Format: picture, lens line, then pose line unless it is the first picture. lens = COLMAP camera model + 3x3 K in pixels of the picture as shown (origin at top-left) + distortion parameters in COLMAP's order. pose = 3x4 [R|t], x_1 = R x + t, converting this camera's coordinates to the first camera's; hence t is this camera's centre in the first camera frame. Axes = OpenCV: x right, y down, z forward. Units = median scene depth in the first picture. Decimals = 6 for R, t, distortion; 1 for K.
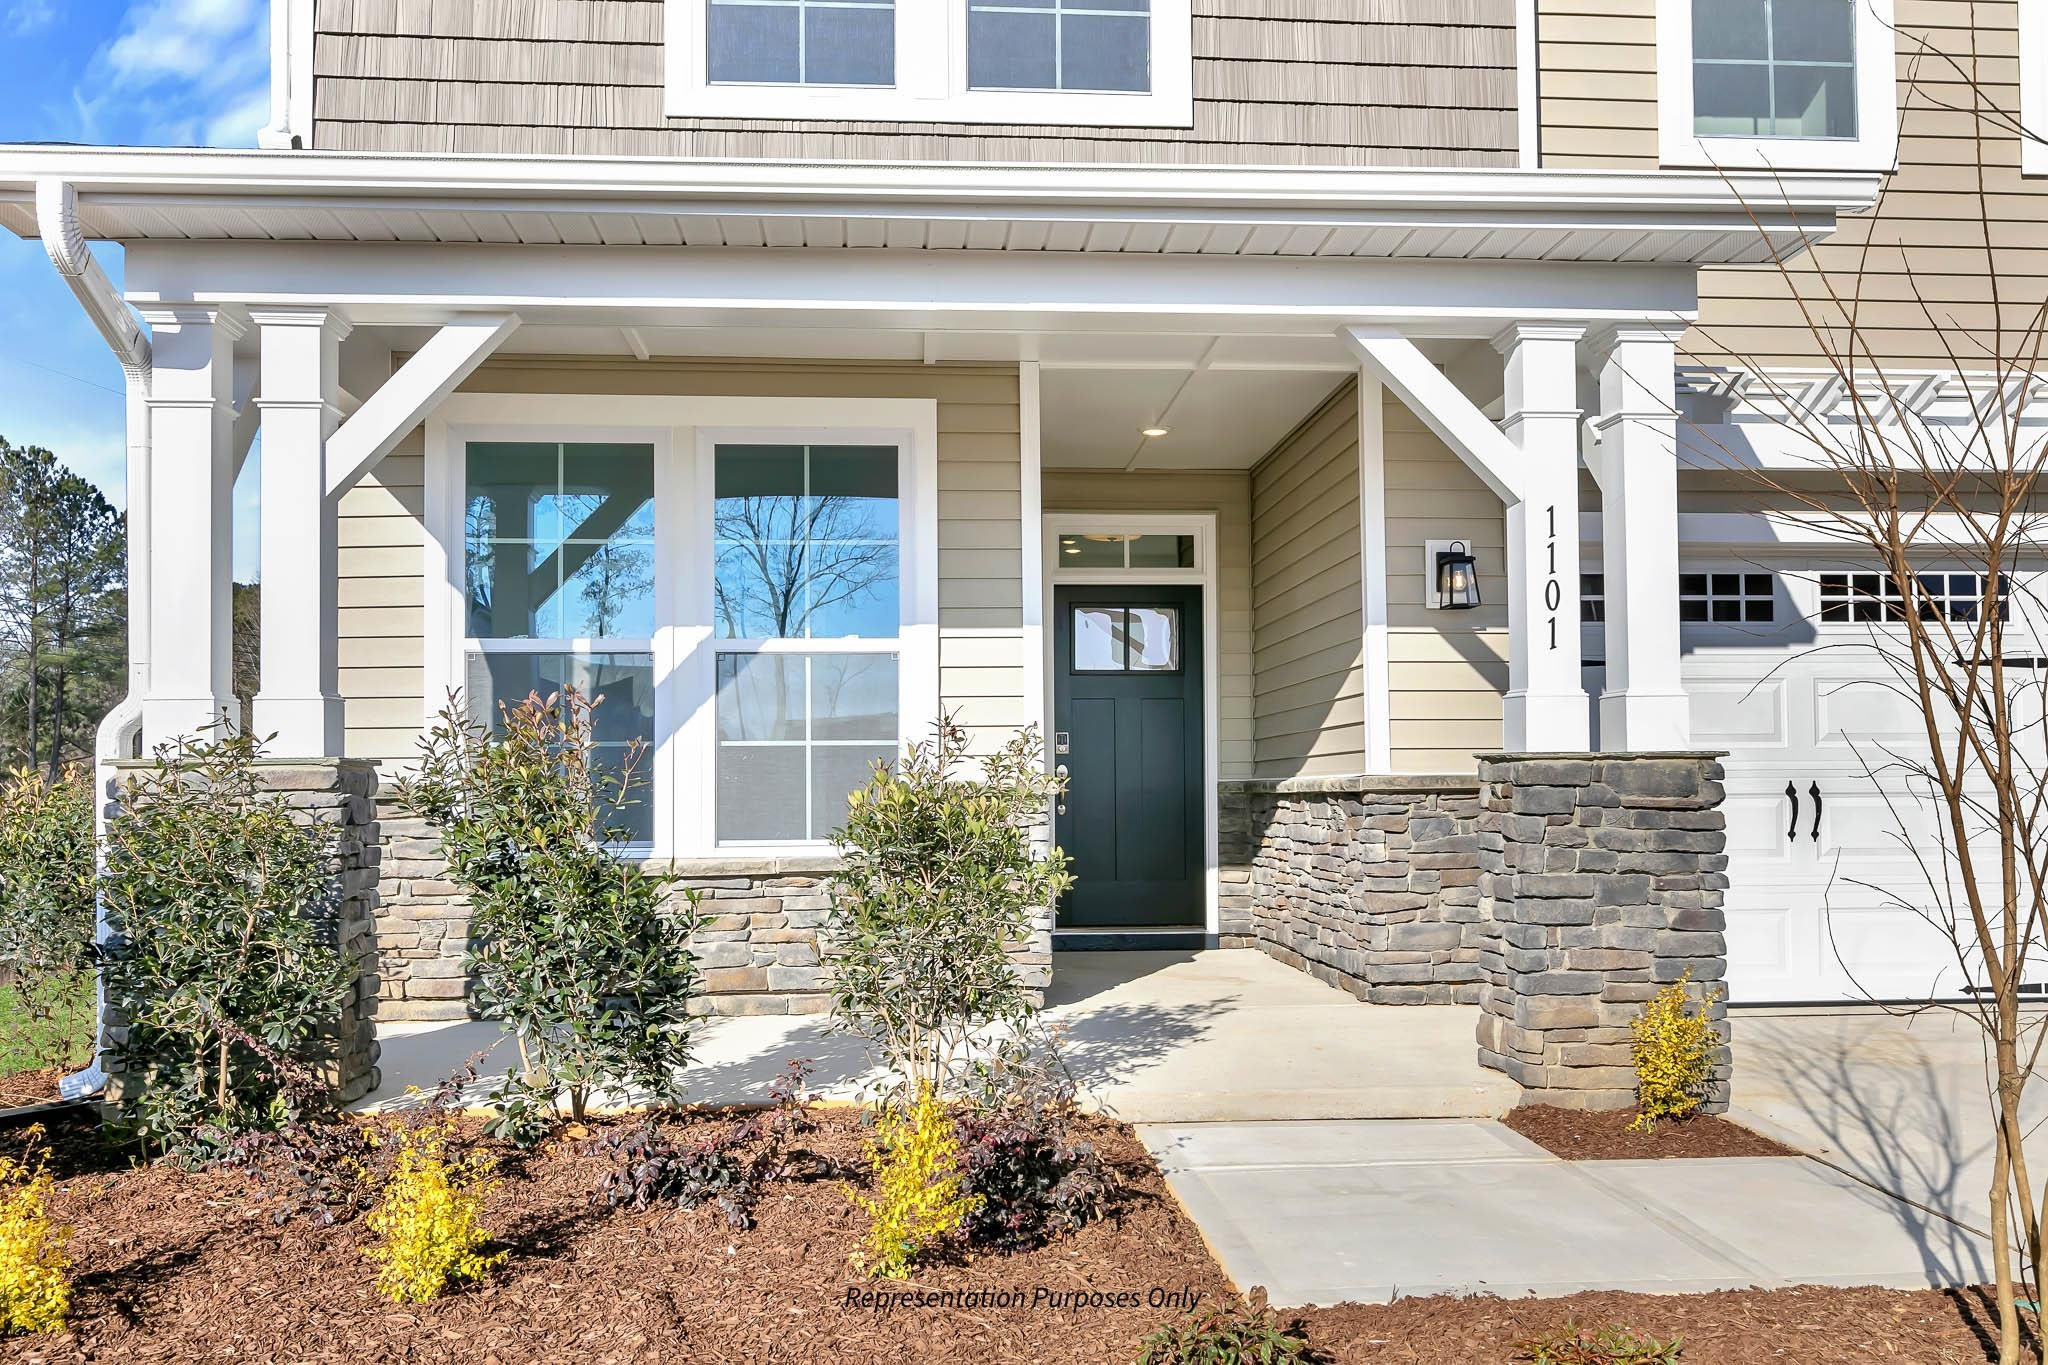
lens RADIAL K [[1933.9, 0, 1024.0], [0, 1933.9, 682.5], [0, 0, 1]] dist [0.005467, -0.003421]
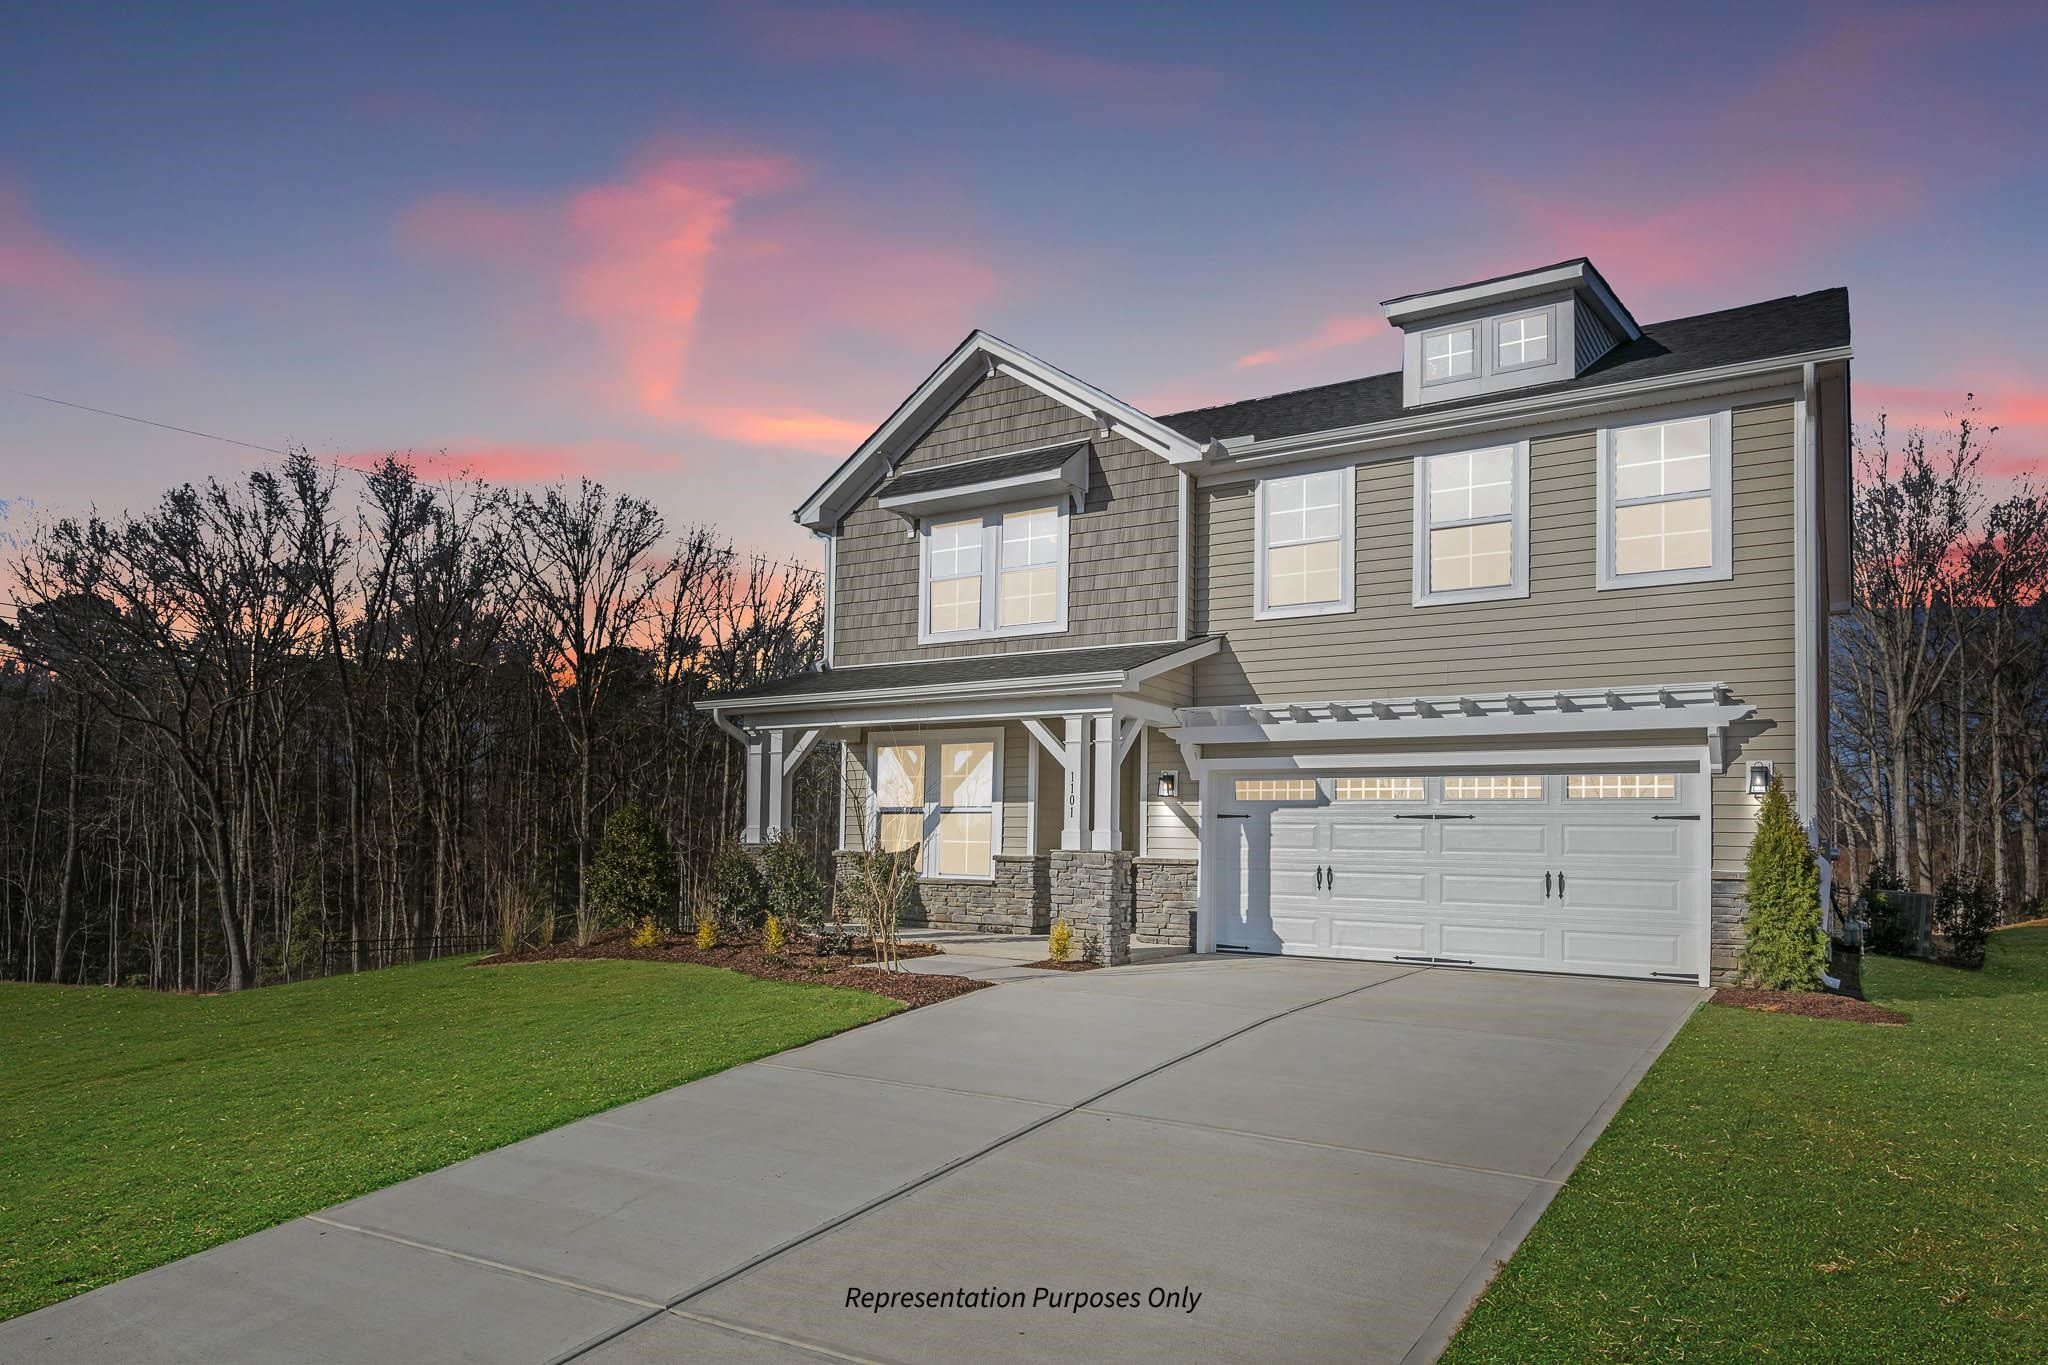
lens RADIAL K [[1973.7, 0, 1024.0], [0, 1973.7, 682.5], [0, 0, 1]] dist [0.003600, -0.005438]
pose [[0.738075, -0.035596, -0.673779, 2.149611], [0.004766, 0.998857, -0.047550, -0.074498], [0.674701, 0.031884, 0.737402, -1.295115]]
